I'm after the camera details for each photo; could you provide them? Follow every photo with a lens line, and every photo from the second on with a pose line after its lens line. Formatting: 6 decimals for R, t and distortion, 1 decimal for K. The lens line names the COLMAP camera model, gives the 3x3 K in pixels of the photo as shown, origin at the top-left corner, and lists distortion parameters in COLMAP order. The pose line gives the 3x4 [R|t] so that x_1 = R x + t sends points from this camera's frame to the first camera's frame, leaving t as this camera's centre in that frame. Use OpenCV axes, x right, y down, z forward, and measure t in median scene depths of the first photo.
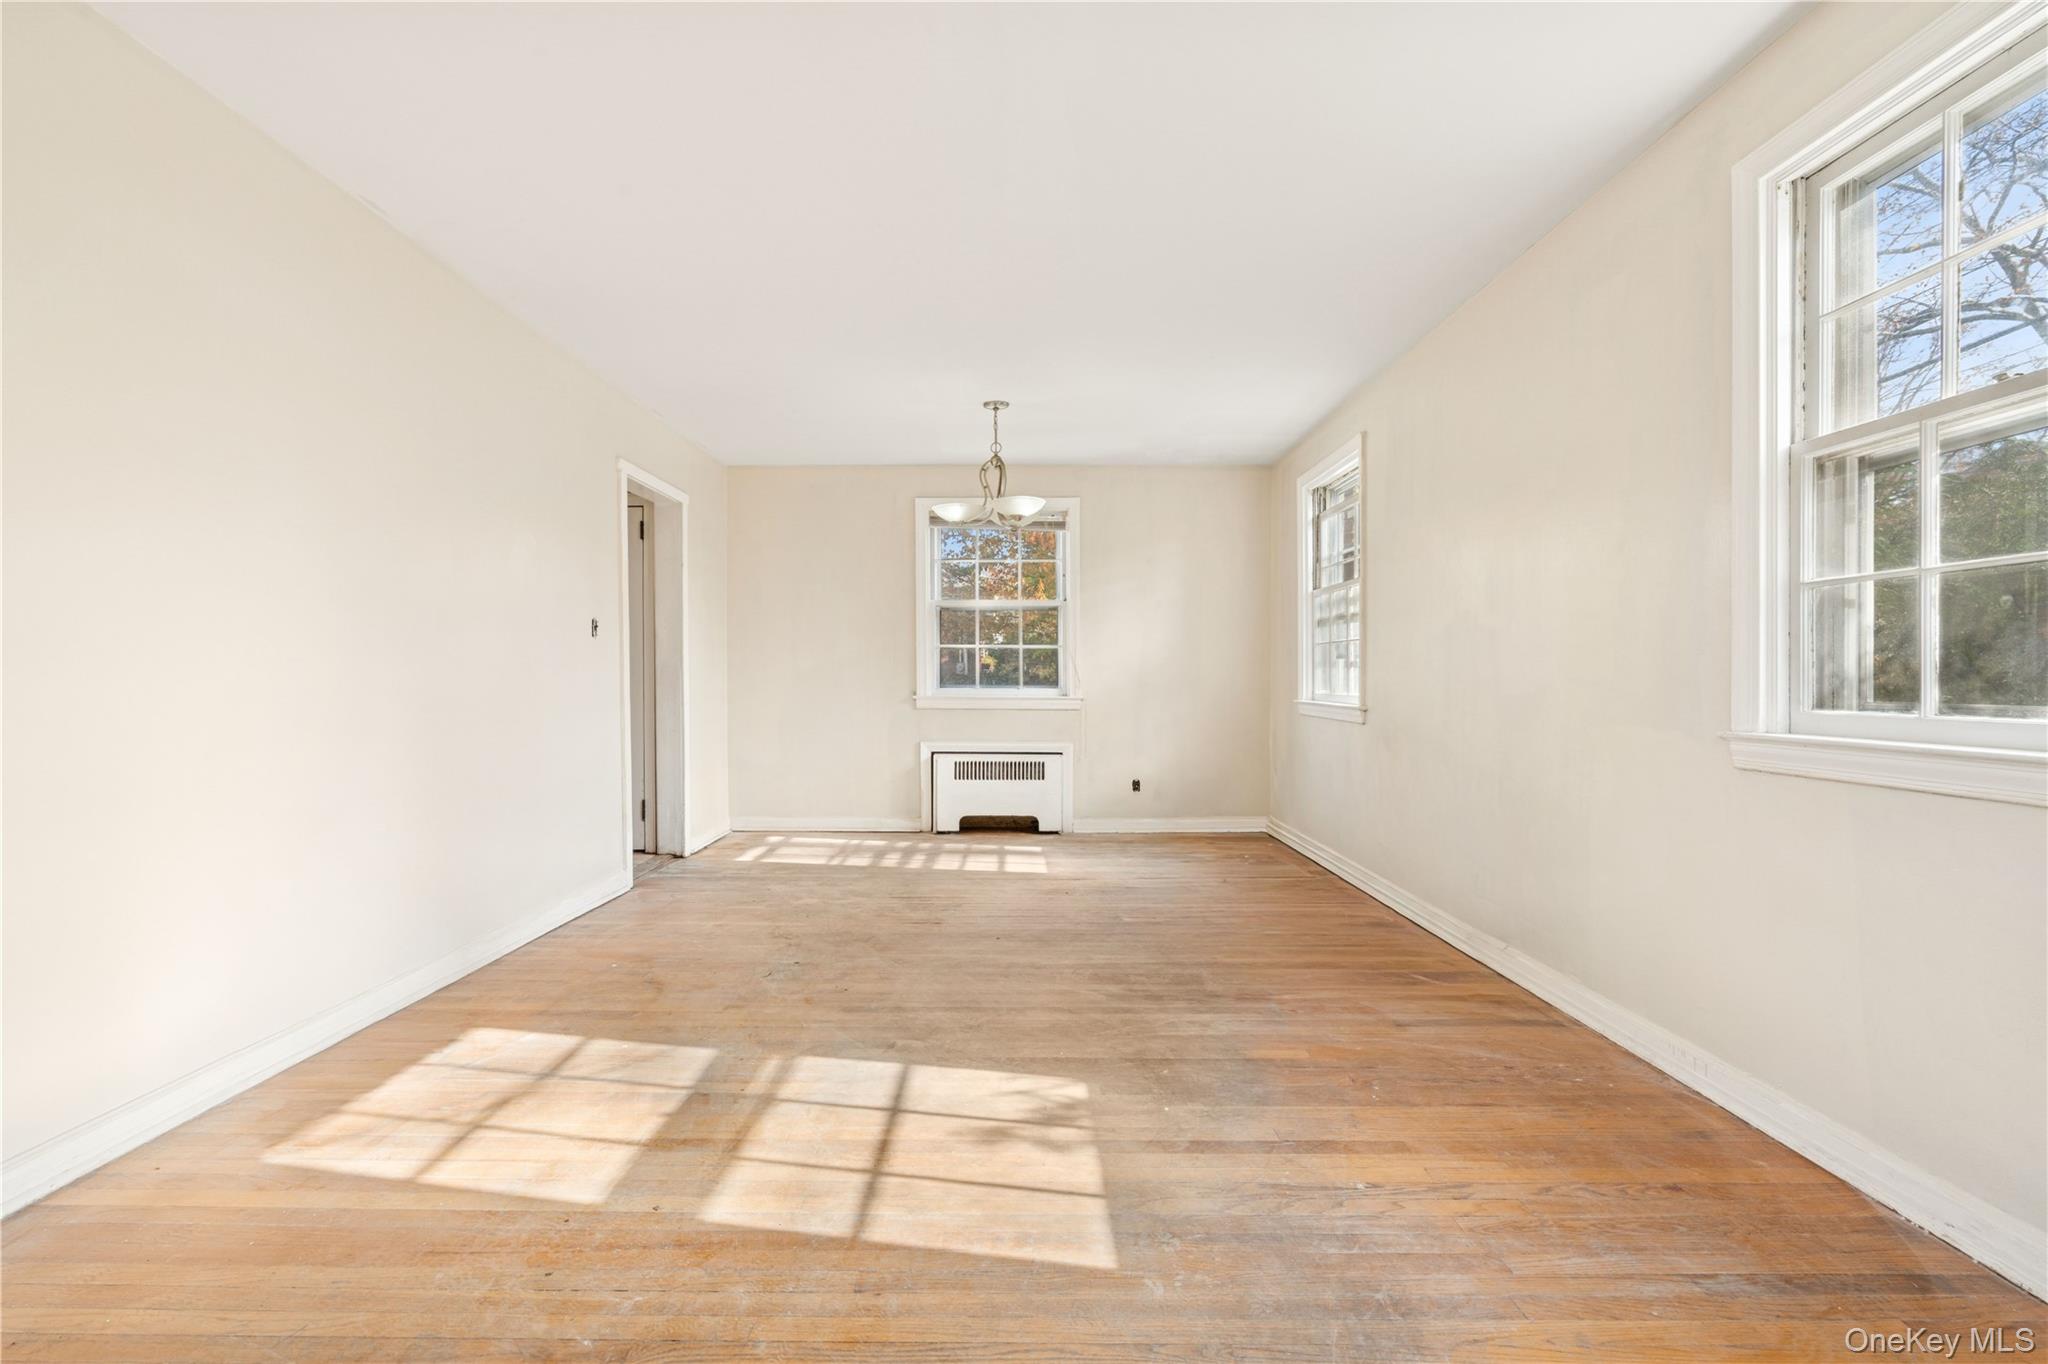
lens RADIAL K [[905.7, 0, 1024.0], [0, 905.7, 682.0], [0, 0, 1]] dist [-0.002275, 0.000069]
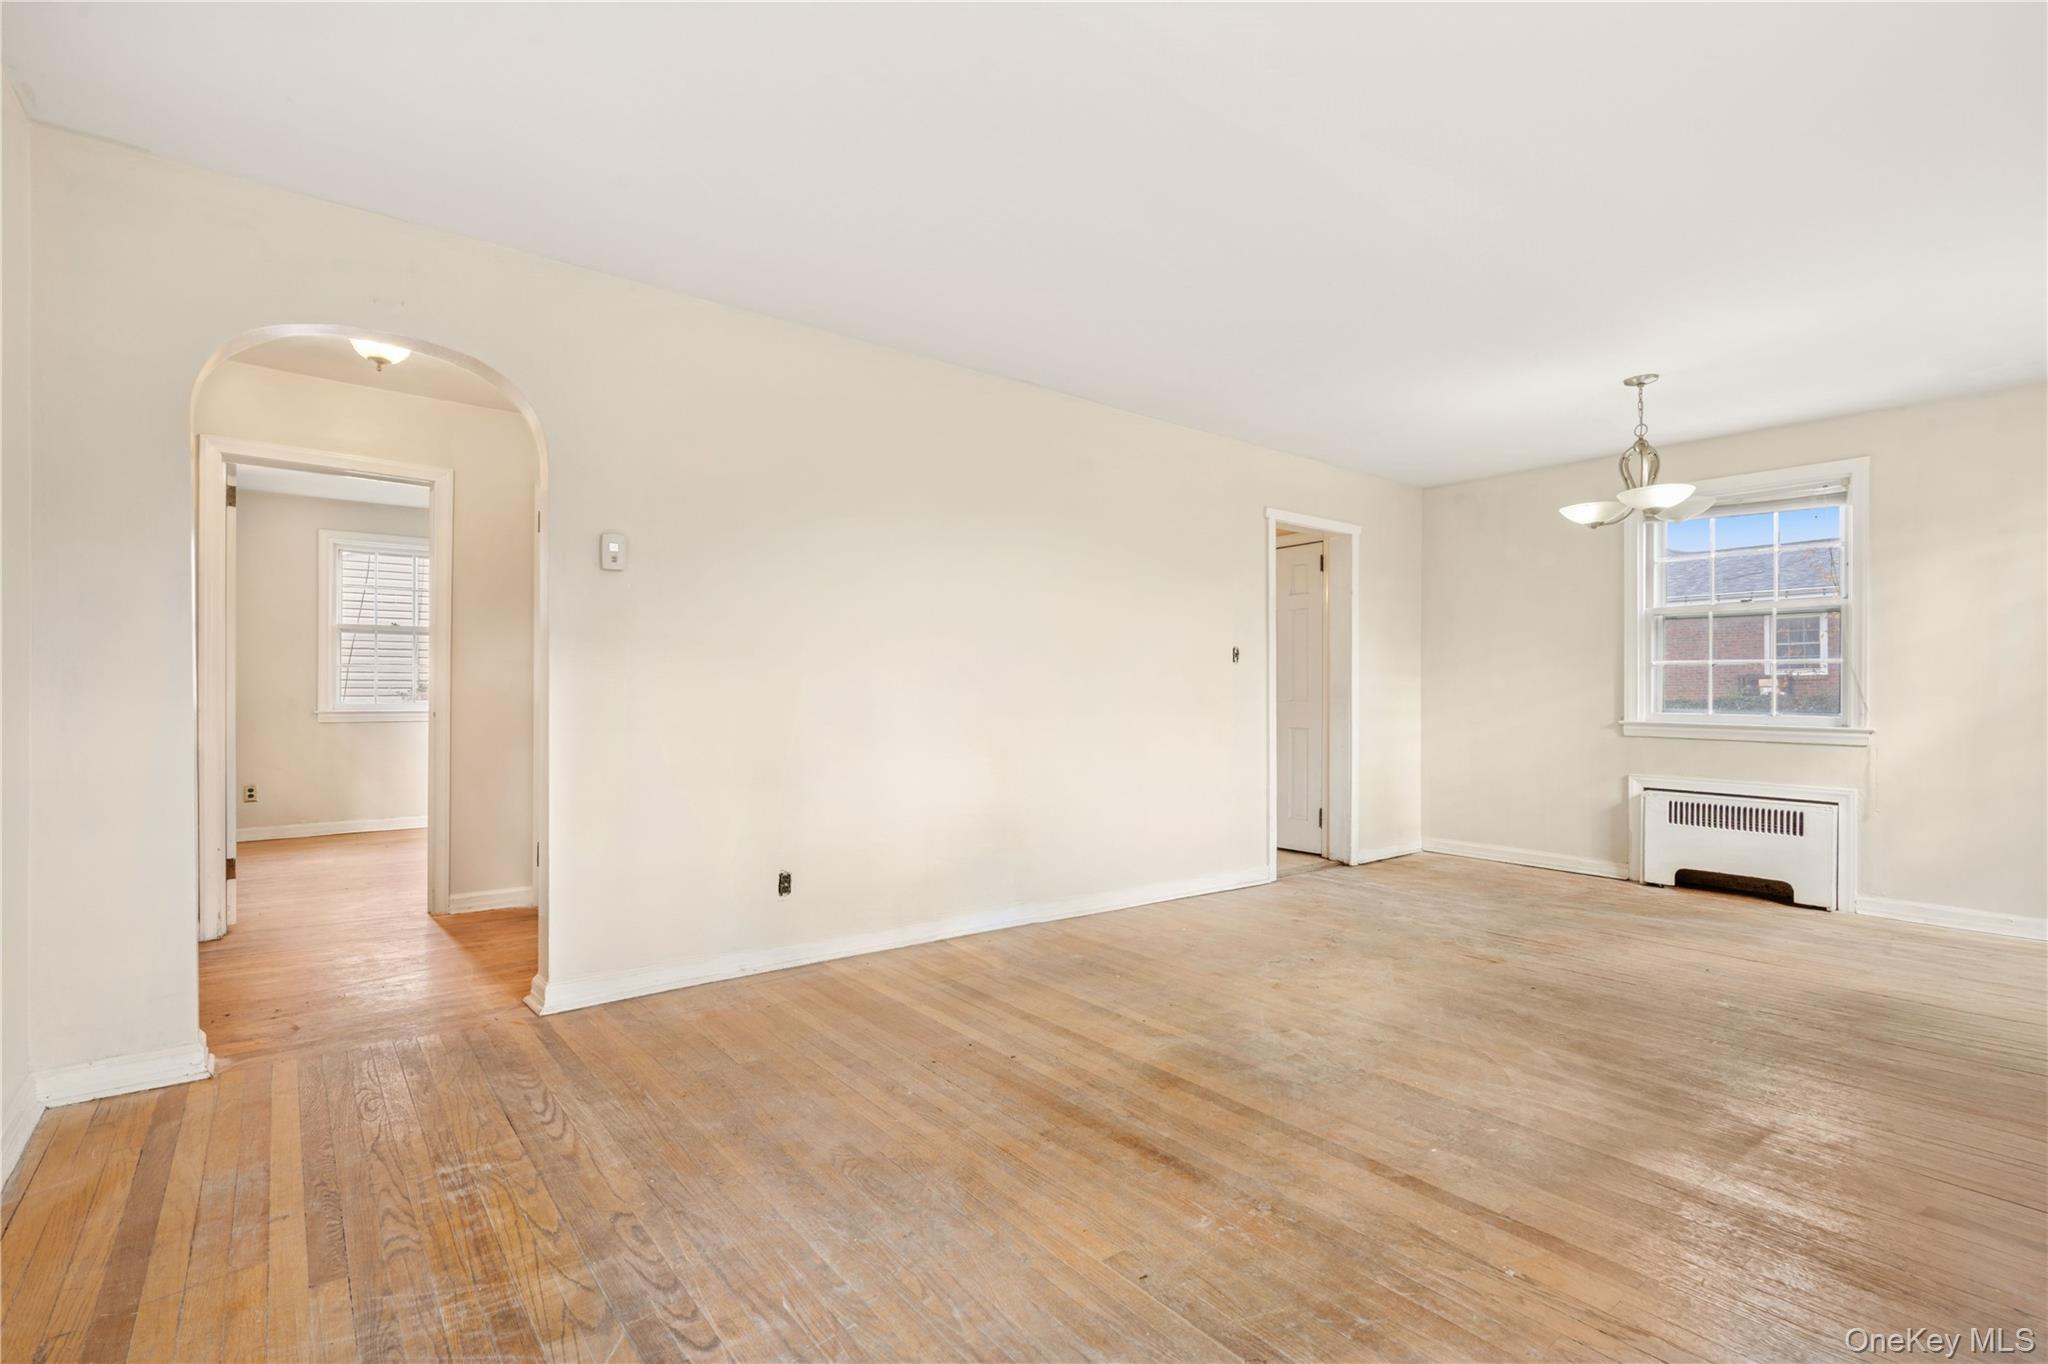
lens RADIAL K [[905.7, 0, 1024.0], [0, 905.7, 682.0], [0, 0, 1]] dist [-0.002275, 0.000069]
pose [[0.652471, -0.003771, -0.757805, 0.210173], [-0.011361, 0.999827, -0.014757, -0.002841], [0.757729, 0.018238, 0.652315, 0.010679]]
